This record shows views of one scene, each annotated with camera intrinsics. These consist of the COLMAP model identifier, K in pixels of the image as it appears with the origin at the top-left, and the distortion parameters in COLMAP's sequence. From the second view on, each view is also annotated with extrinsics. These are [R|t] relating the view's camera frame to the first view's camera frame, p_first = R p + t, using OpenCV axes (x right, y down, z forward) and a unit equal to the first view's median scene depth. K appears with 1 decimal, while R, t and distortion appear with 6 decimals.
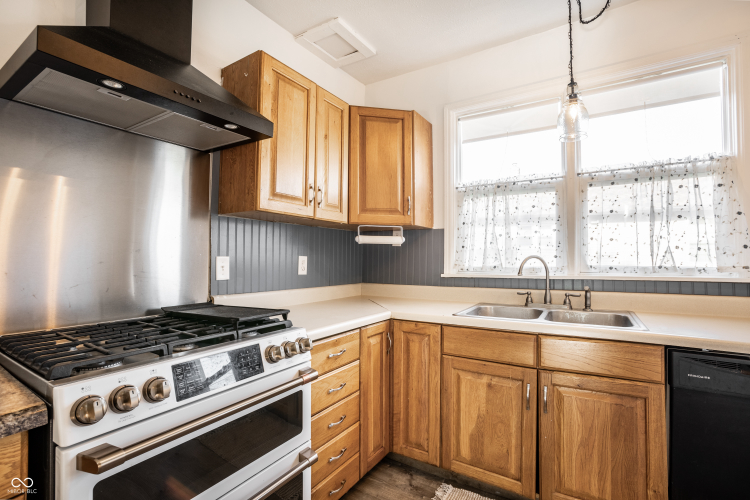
lens RADIAL K [[351.3, 0, 367.2], [0, 351.3, 255.0], [0, 0, 1]] dist [-0.069891, 0.028019]
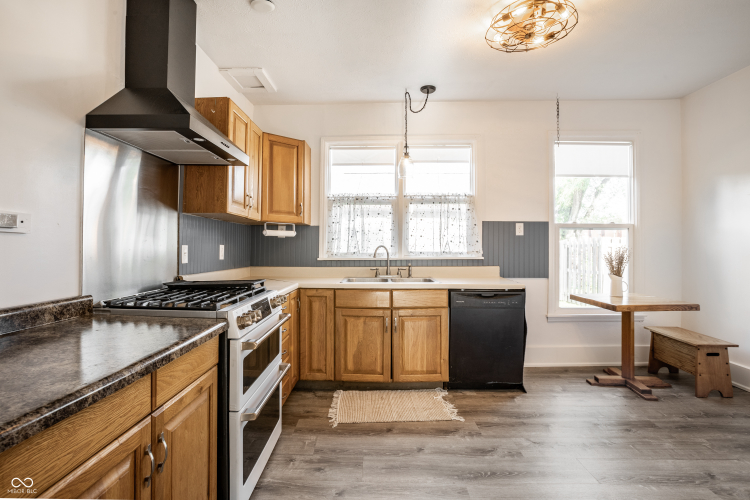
lens RADIAL K [[351.3, 0, 367.2], [0, 351.3, 255.0], [0, 0, 1]] dist [-0.069891, 0.028019]
pose [[0.864147, -0.010244, 0.503135, -0.423719], [-0.005021, 0.999567, 0.028976, -0.000476], [-0.503214, -0.027566, 0.863722, -0.407020]]
